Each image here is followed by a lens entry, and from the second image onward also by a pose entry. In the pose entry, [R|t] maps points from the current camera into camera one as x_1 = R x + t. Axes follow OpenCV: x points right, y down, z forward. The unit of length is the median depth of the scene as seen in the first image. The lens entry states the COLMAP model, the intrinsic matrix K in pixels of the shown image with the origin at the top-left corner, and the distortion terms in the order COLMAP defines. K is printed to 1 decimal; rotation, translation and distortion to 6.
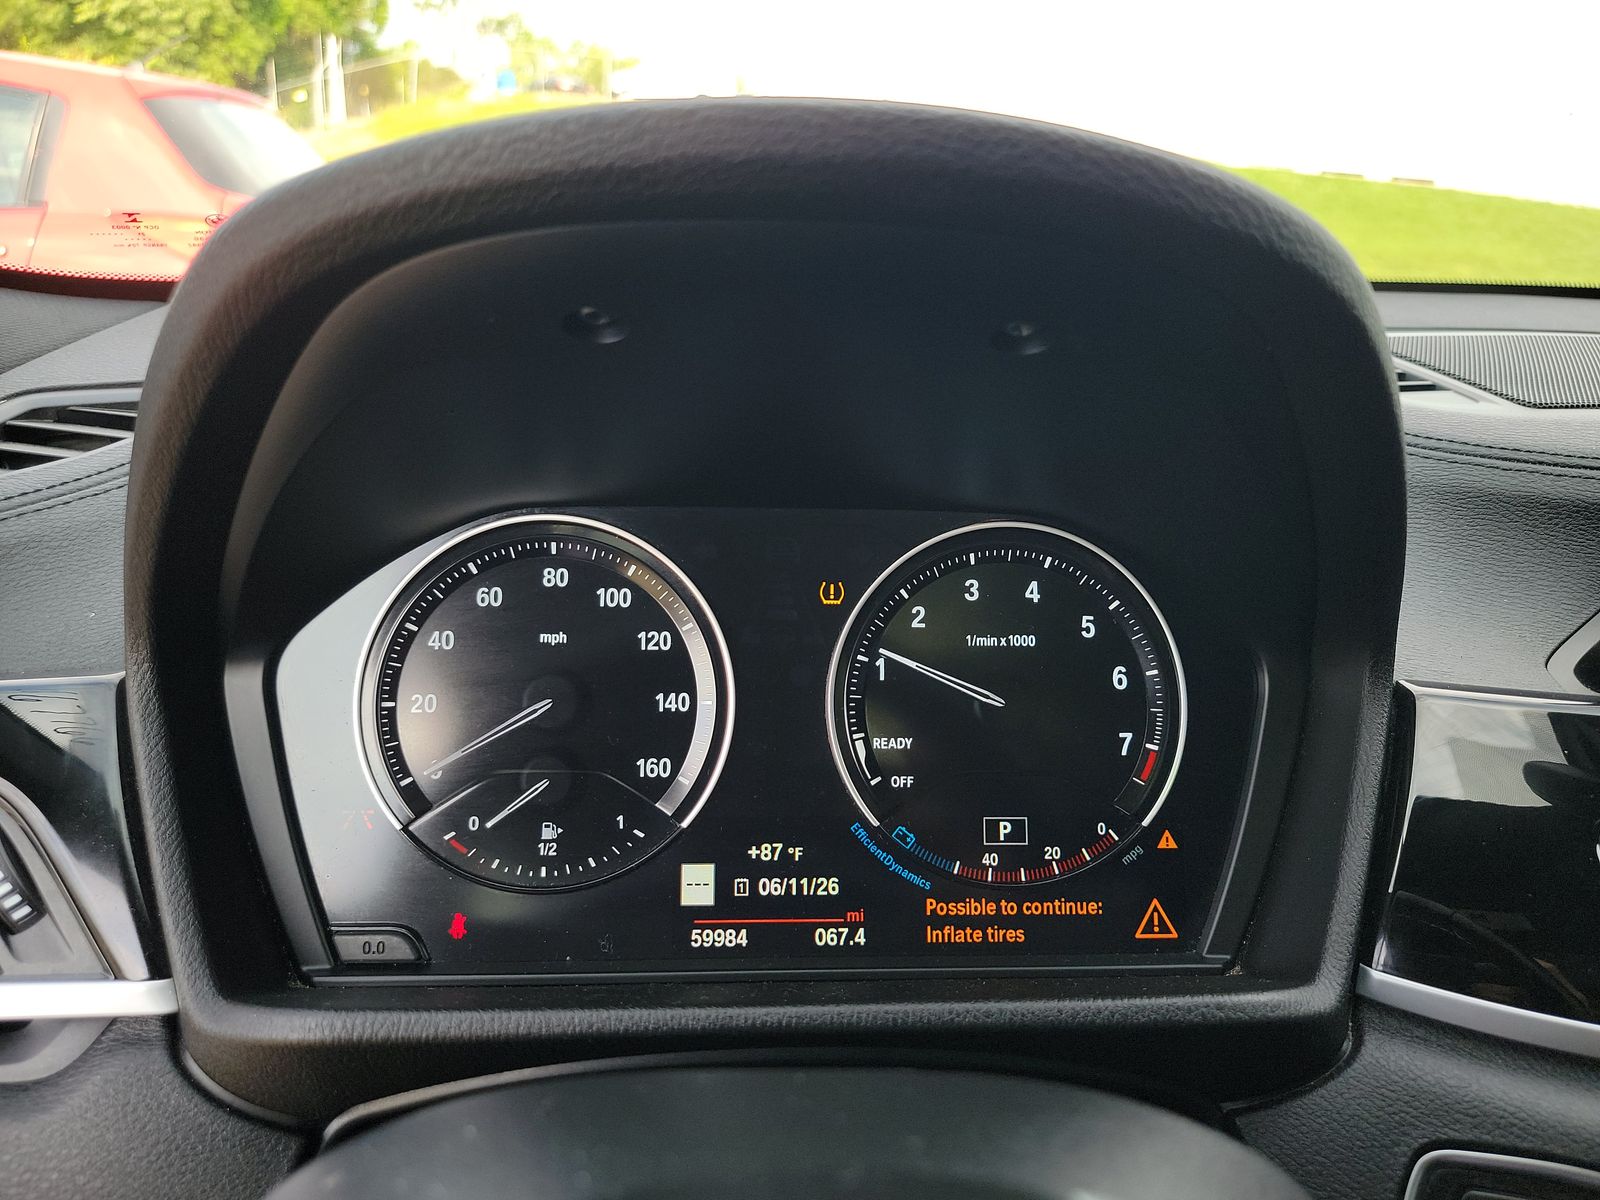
lens RADIAL K [[1125.7, 0, 800.0], [0, 1125.7, 600.0], [0, 0, 1]] dist [0.061598, -0.054900]
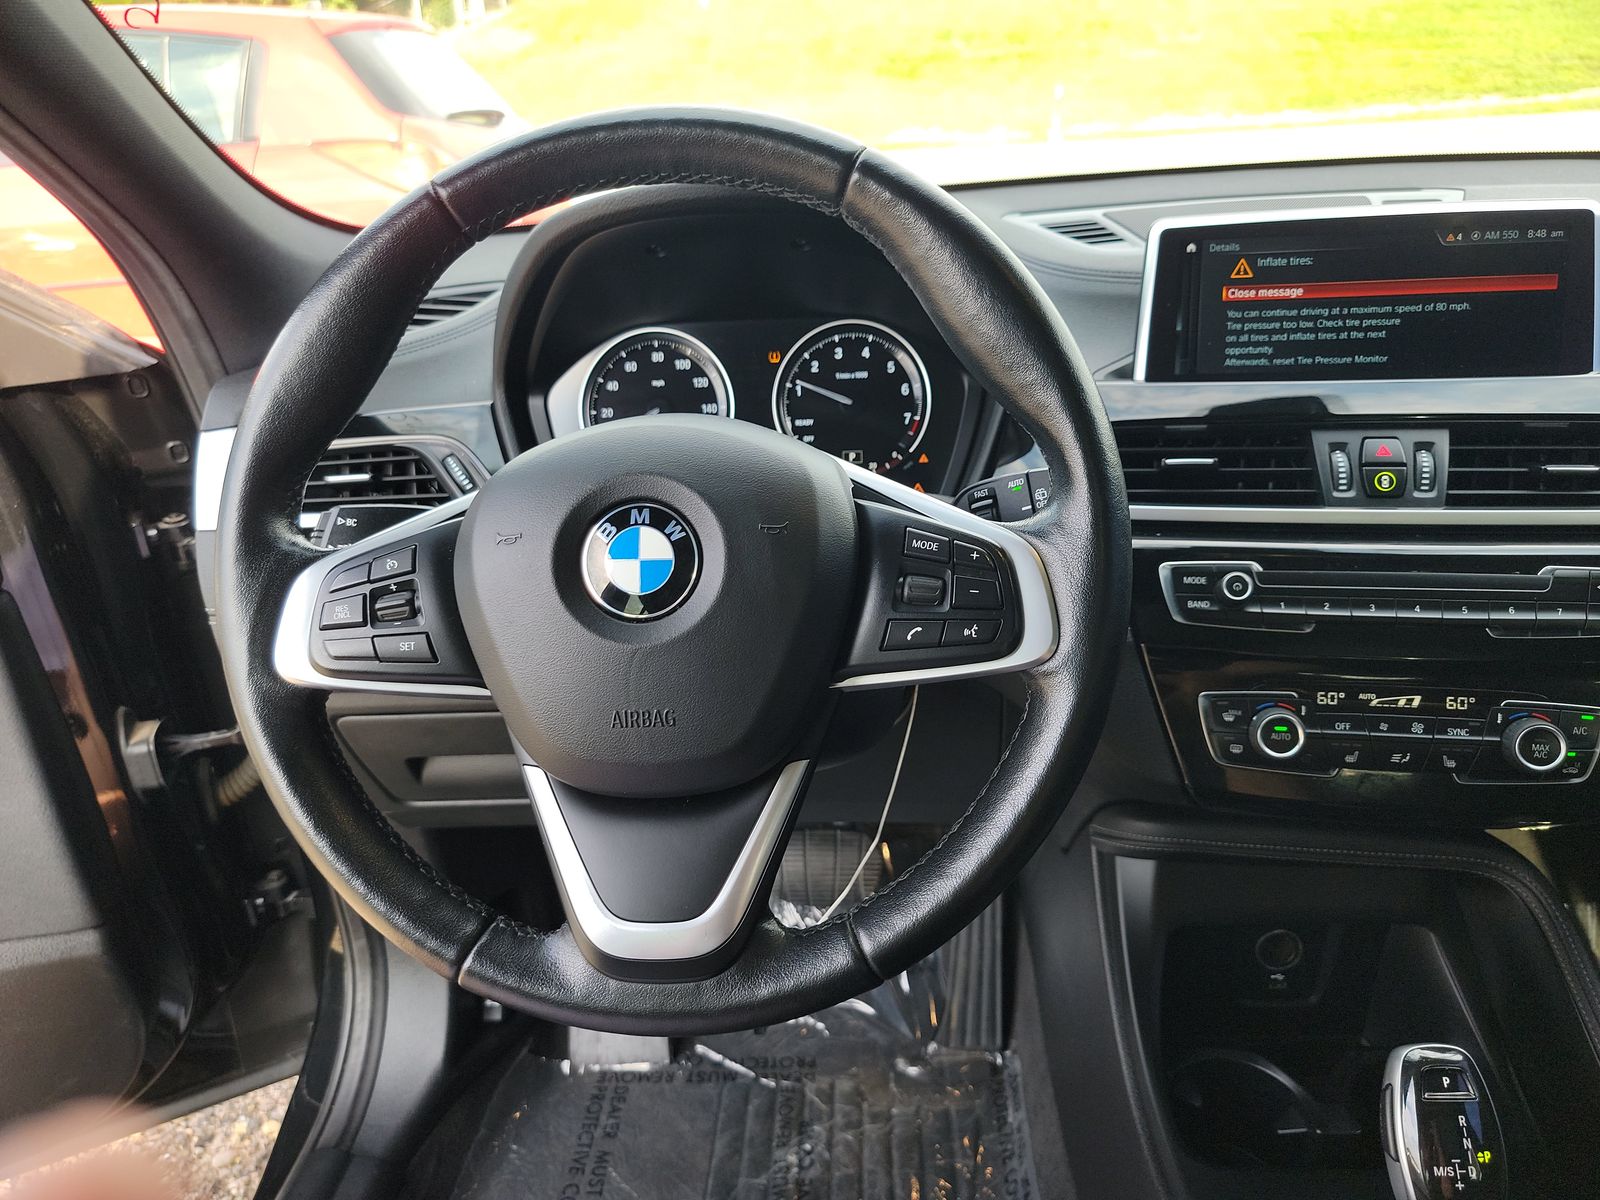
lens RADIAL K [[1125.7, 0, 800.0], [0, 1125.7, 600.0], [0, 0, 1]] dist [0.061598, -0.054900]
pose [[0.989982, -0.027360, -0.138518, 0.383764], [0.041893, 0.993787, 0.103115, 0.250438], [0.134836, -0.107885, 0.984977, -1.310734]]
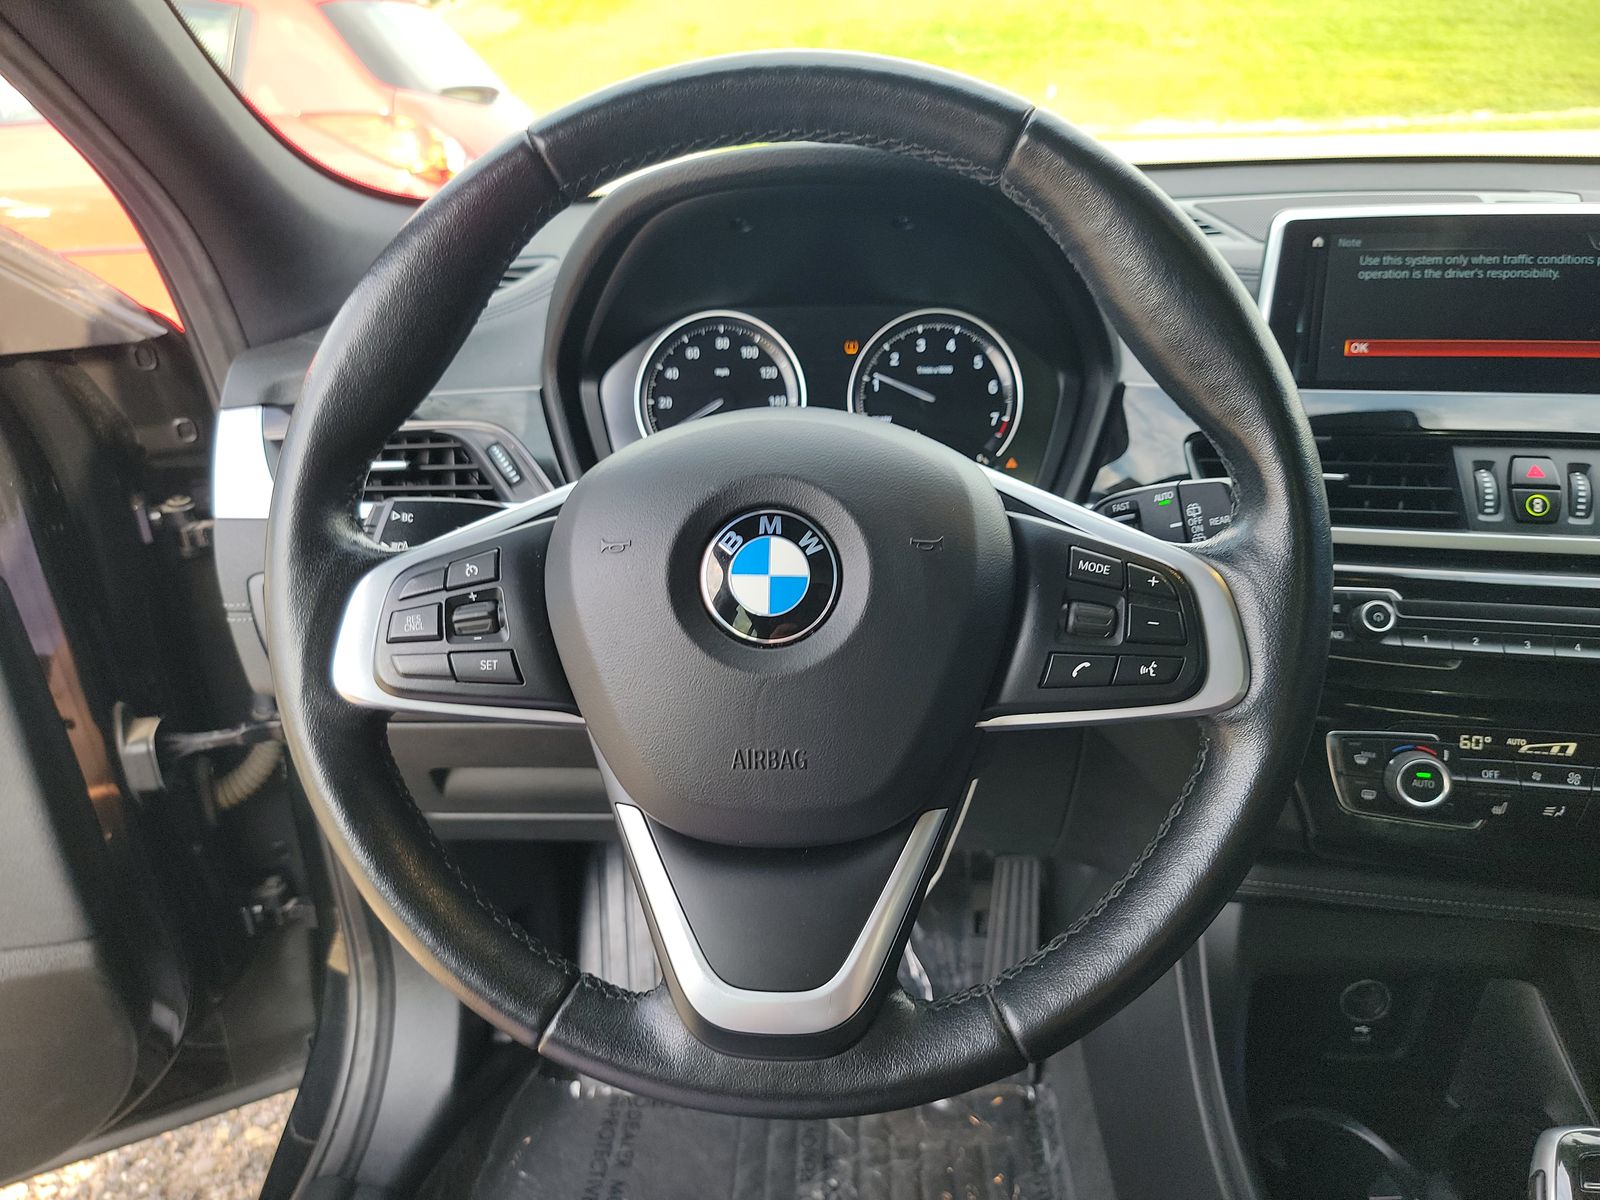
lens RADIAL K [[1132.2, 0, 793.9], [0, 1132.2, 617.0], [0, 0, 1]] dist [0.049351, -0.041649]
pose [[0.992288, 0.004031, -0.123892, 0.185661], [0.011108, 0.992558, 0.121264, 0.234992], [0.123459, -0.121705, 0.984858, -1.162134]]
